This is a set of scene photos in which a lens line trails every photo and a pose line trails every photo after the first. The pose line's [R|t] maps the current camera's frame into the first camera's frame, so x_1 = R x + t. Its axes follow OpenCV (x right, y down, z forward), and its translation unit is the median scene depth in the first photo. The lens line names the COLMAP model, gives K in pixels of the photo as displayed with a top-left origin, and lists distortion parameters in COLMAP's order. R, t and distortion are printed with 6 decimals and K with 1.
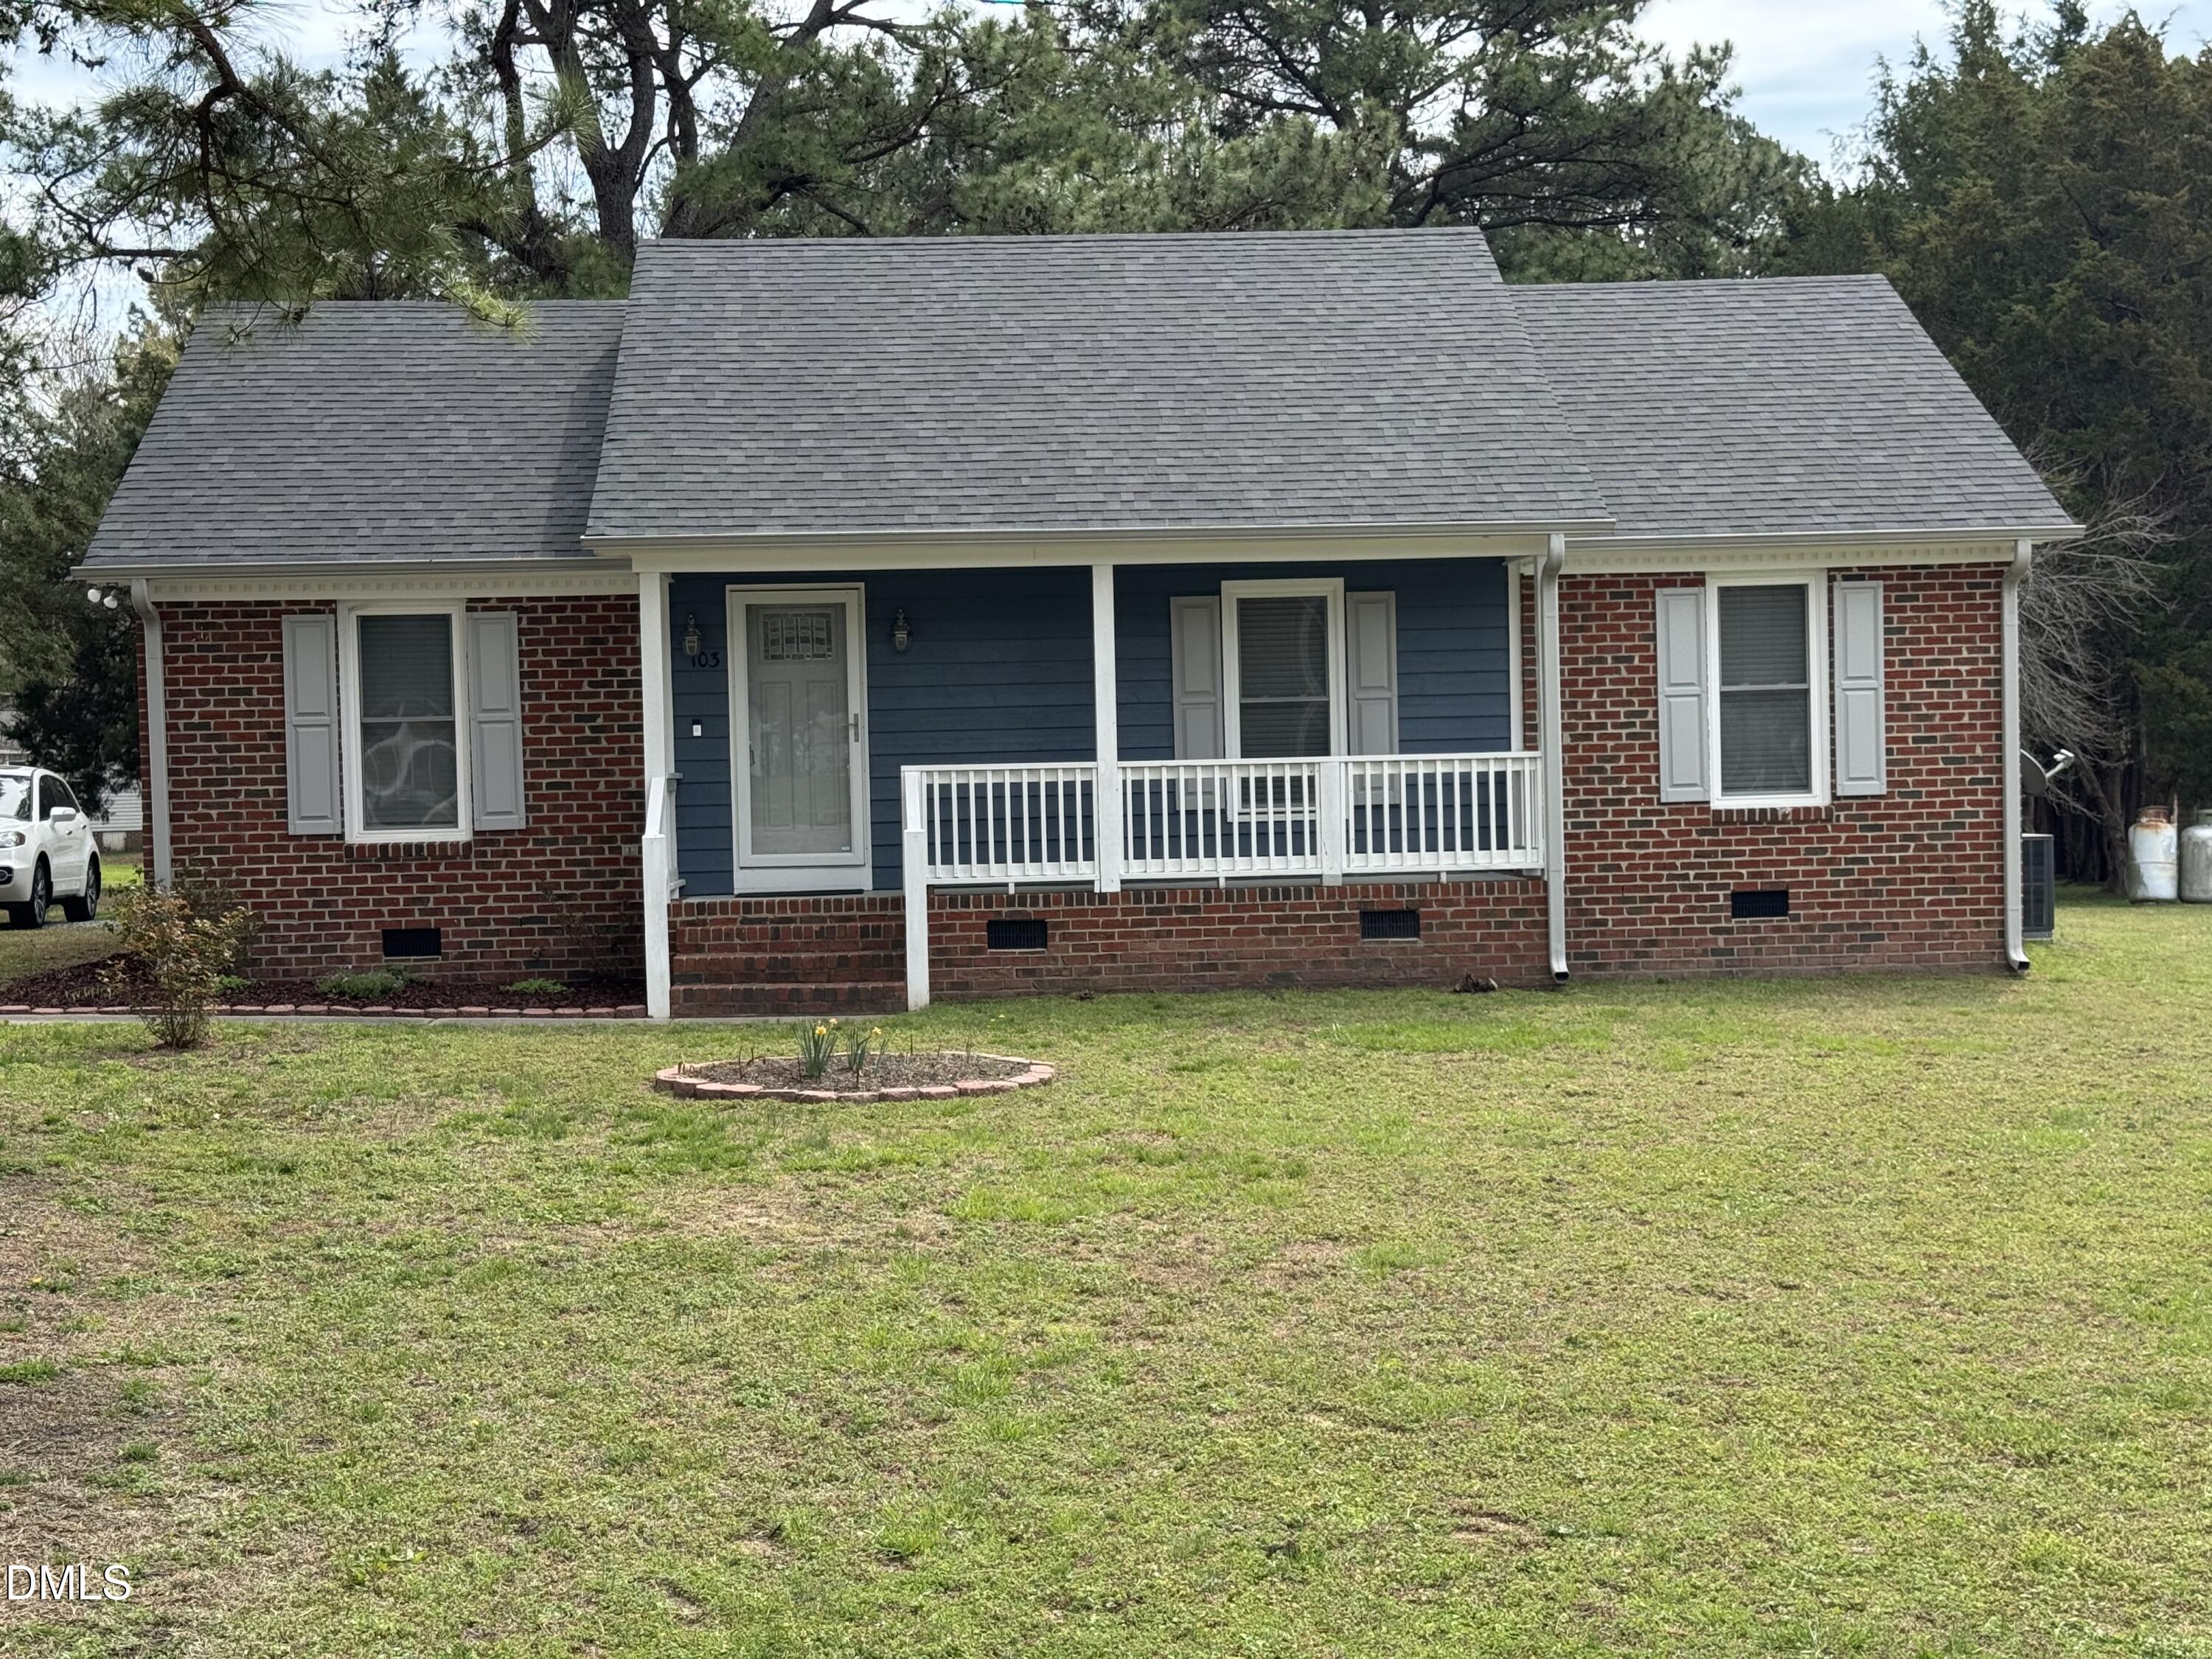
lens RADIAL K [[3092.2, 0, 1106.0], [0, 3092.2, 829.5], [0, 0, 1]] dist [0.201169, 0.010833]
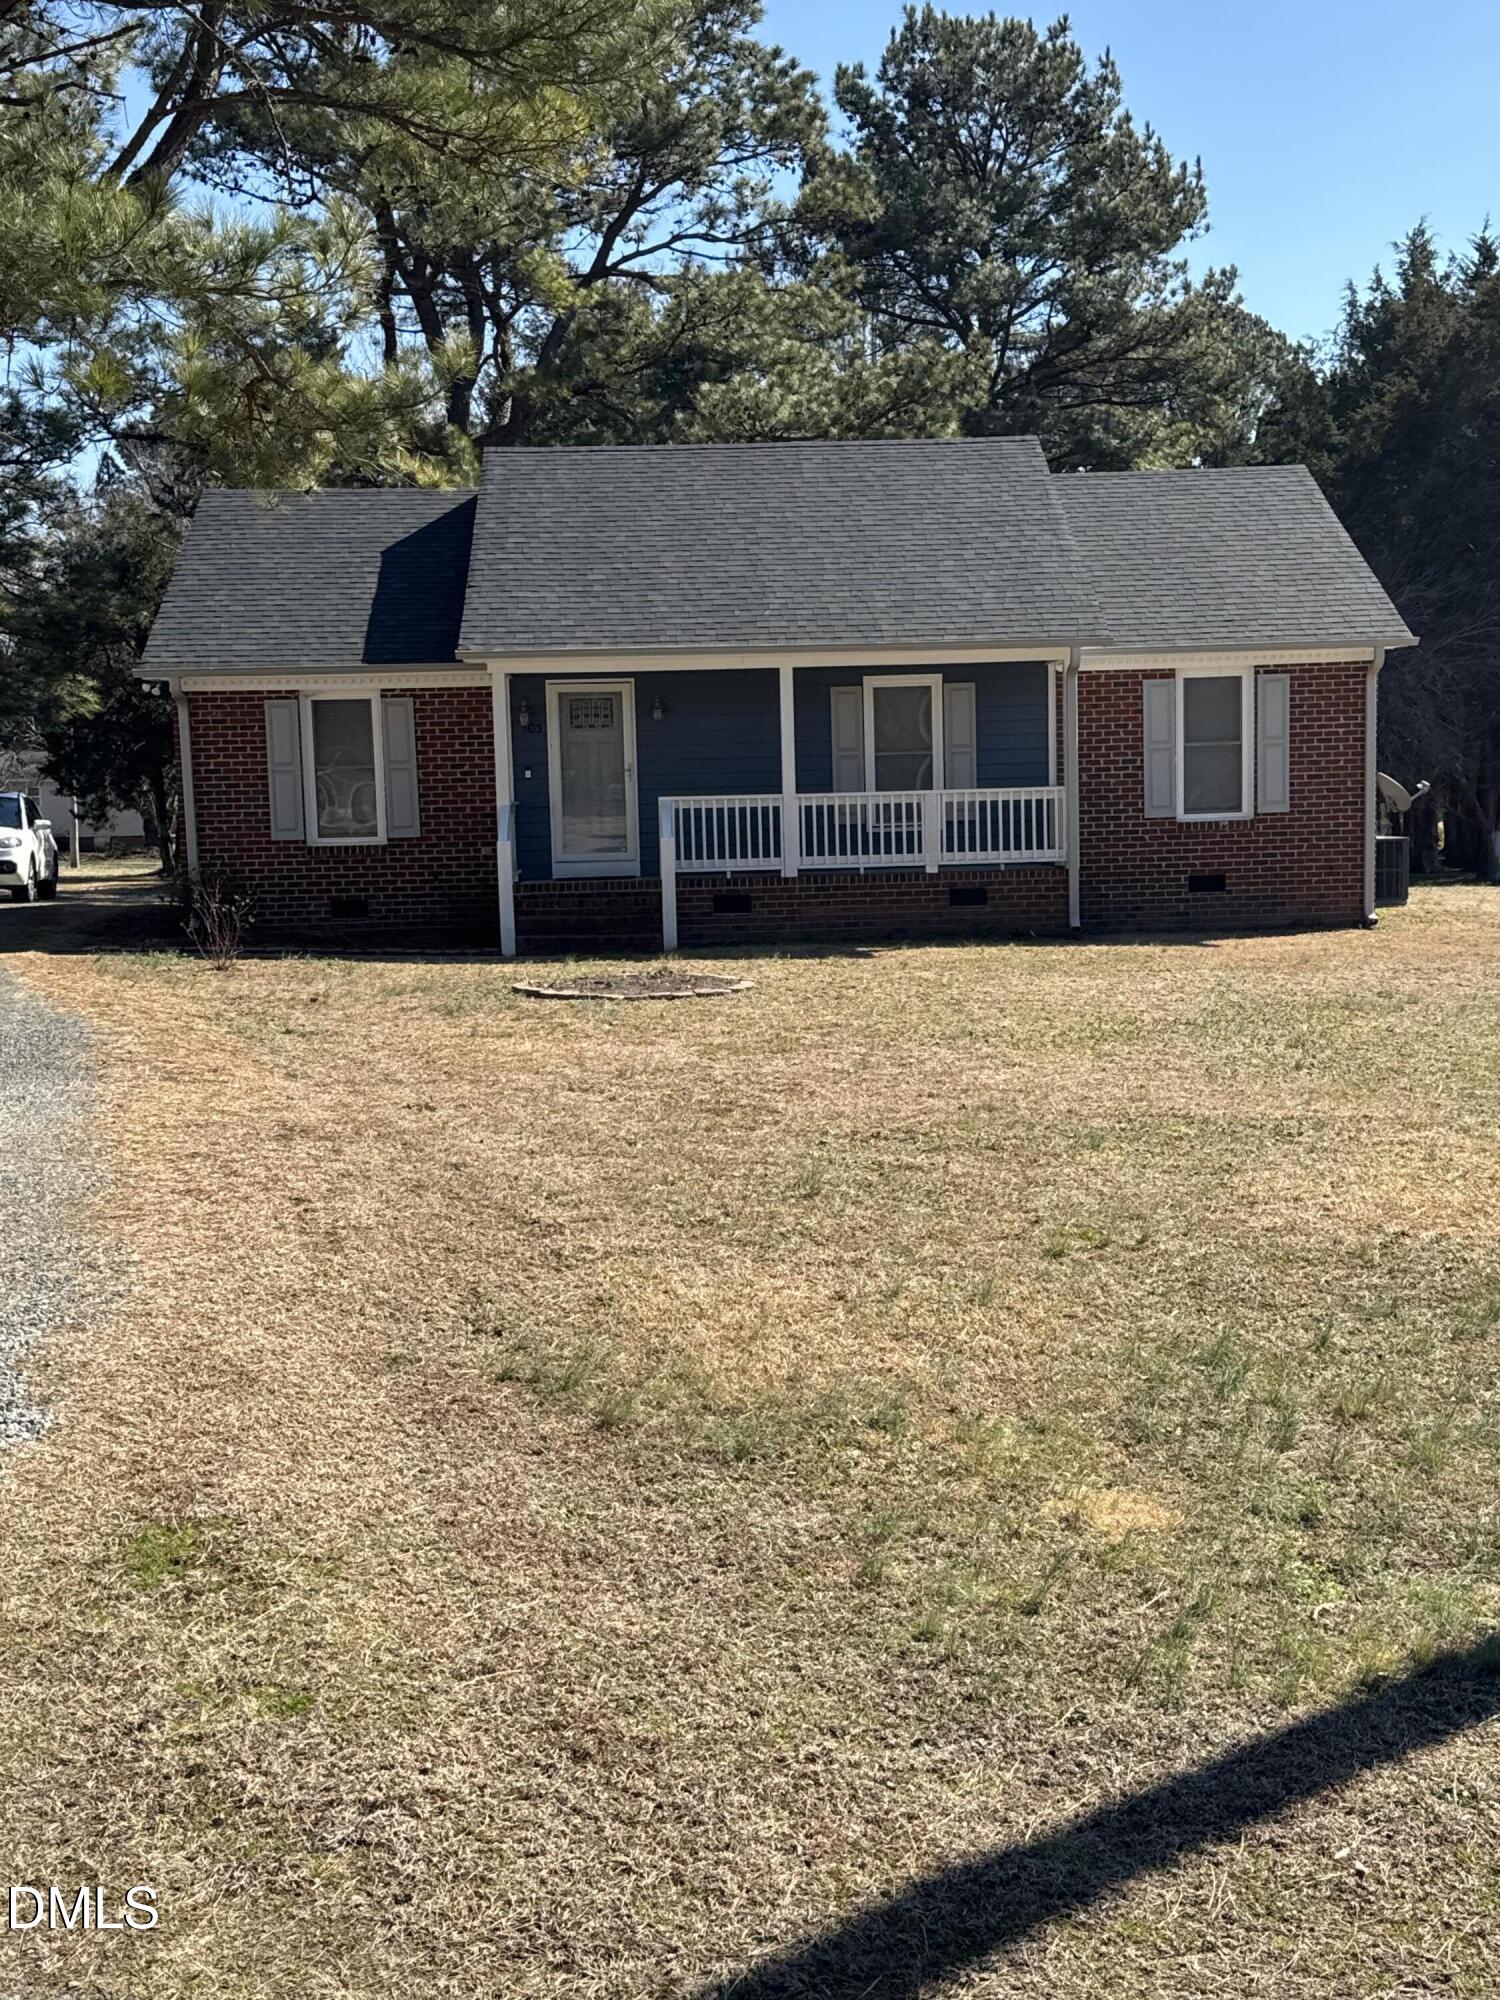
lens RADIAL K [[2264.6, 0, 750.0], [0, 2264.6, 1000.0], [0, 0, 1]] dist [0.188023, -1.026451]
pose [[0.999735, -0.000665, -0.023008, 0.006627], [0.002351, 0.997306, 0.073313, -0.001910], [0.022897, -0.073348, 0.997044, -0.150799]]
